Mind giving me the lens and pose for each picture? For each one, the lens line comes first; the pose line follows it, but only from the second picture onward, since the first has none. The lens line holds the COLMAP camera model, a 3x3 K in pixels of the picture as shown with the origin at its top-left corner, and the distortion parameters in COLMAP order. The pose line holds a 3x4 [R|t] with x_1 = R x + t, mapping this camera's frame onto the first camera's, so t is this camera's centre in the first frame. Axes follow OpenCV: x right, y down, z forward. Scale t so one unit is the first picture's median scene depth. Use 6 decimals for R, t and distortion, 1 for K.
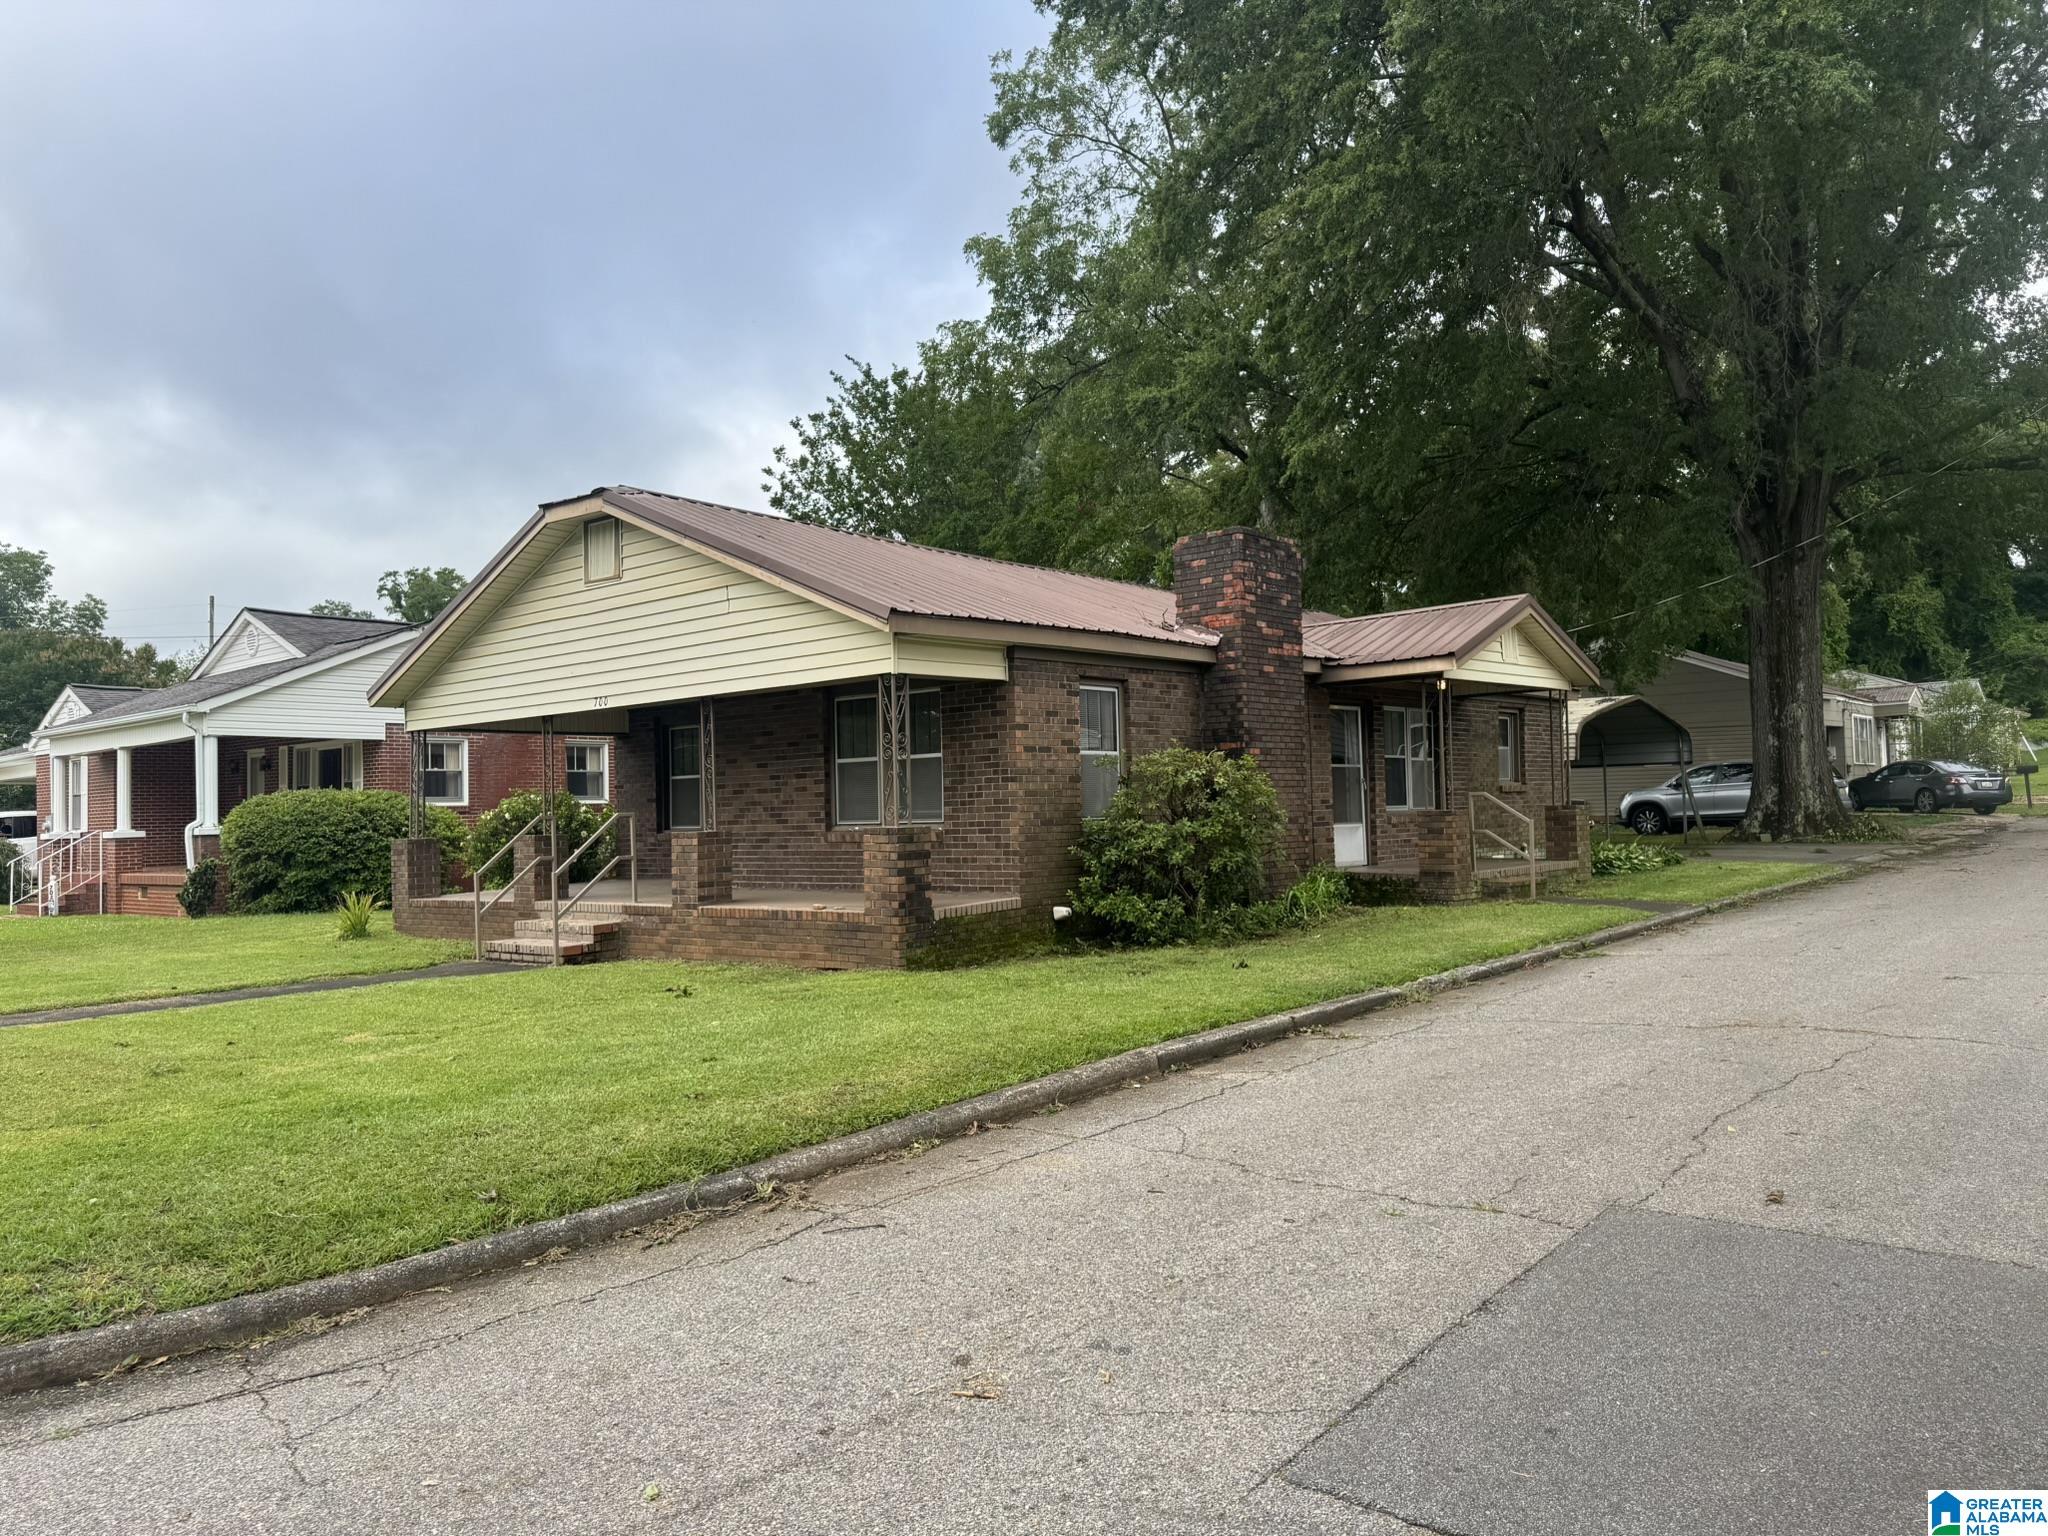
lens RADIAL K [[1445.8, 0, 1019.6], [0, 1445.8, 768.0], [0, 0, 1]] dist [0.048855, -0.005097]
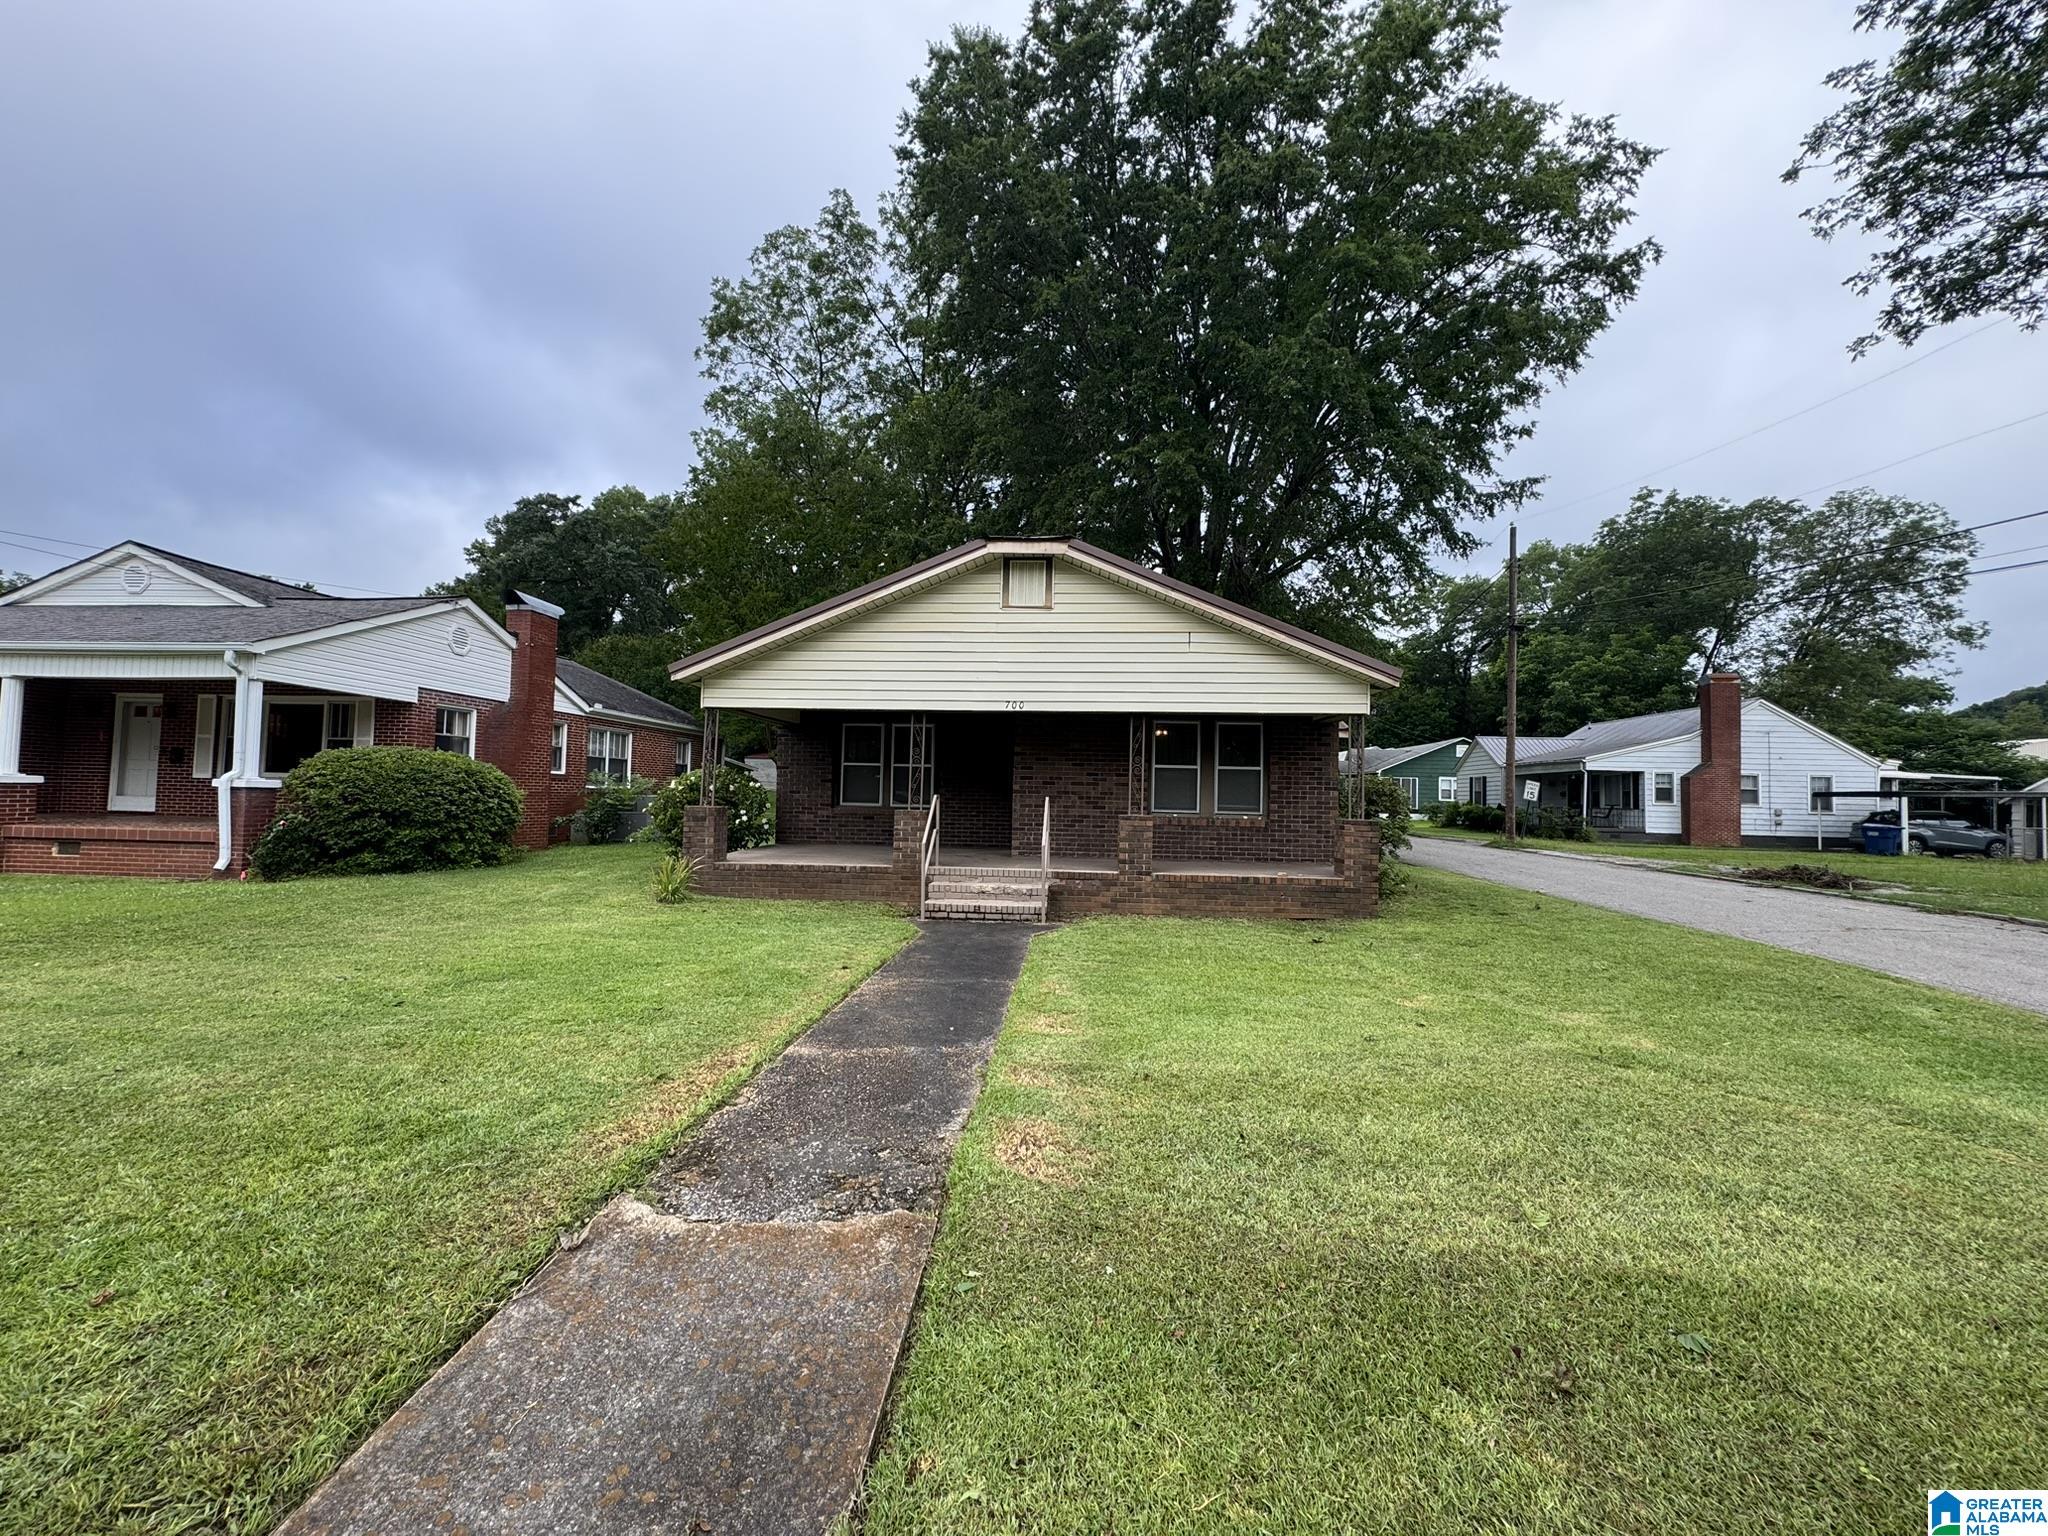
lens RADIAL K [[814.4, 0, 1022.8], [0, 814.4, 765.6], [0, 0, 1]] dist [0.012612, 0.000012]
pose [[0.801792, 0.069682, 0.593527, -0.576830], [-0.062426, 0.997511, -0.032780, 0.023239], [-0.594334, -0.010769, 0.804146, 0.369347]]
